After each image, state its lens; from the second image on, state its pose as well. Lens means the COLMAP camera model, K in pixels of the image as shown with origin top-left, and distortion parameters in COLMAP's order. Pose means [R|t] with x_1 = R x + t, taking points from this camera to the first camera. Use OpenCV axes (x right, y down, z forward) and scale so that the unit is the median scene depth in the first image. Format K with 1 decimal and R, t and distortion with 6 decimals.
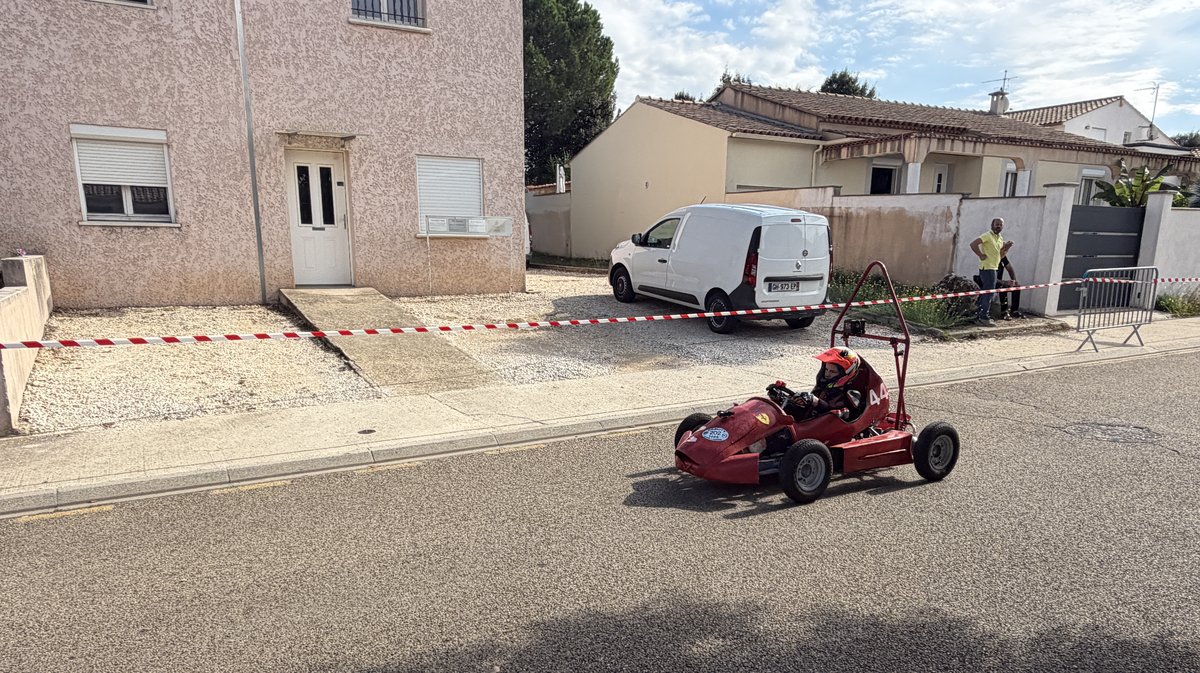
lens RADIAL K [[875.3, 0, 616.4], [0, 875.3, 369.2], [0, 0, 1]] dist [-0.042948, 0.013760]
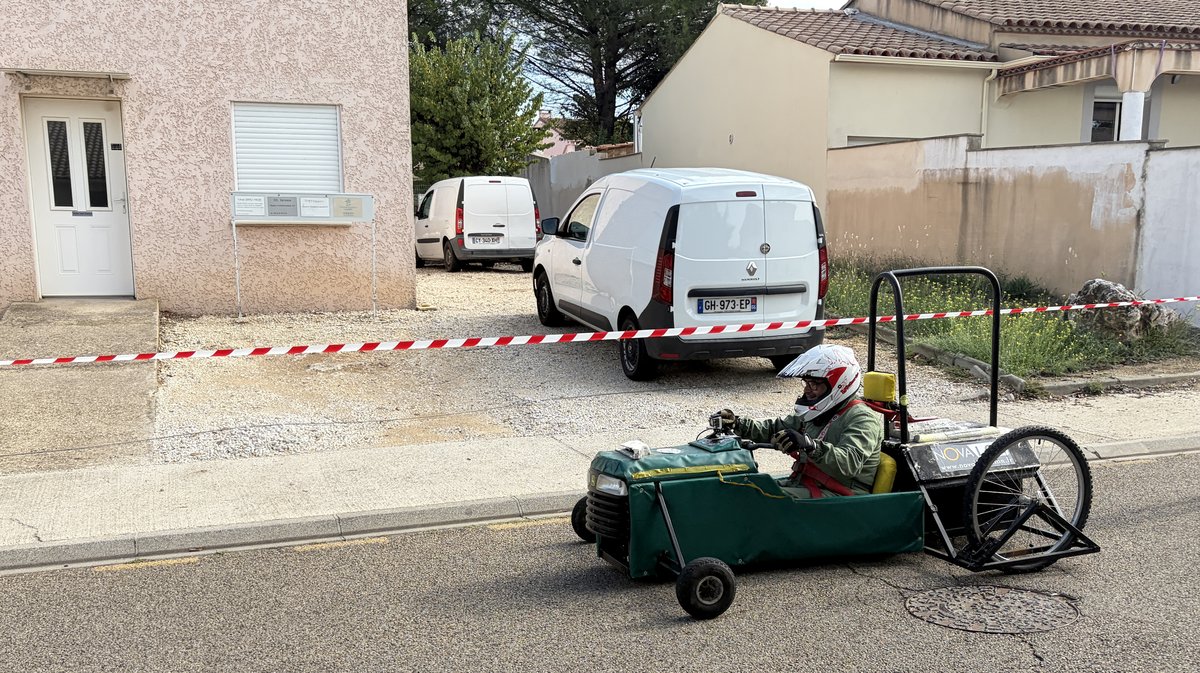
lens RADIAL K [[1276.8, 0, 600.5], [0, 1276.8, 344.8], [0, 0, 1]] dist [0.011514, 0.000000]
pose [[0.981026, 0.010697, -0.193579, 0.238178], [-0.020338, 0.998646, -0.047888, -0.019499], [0.192805, 0.050917, 0.979915, 0.106266]]
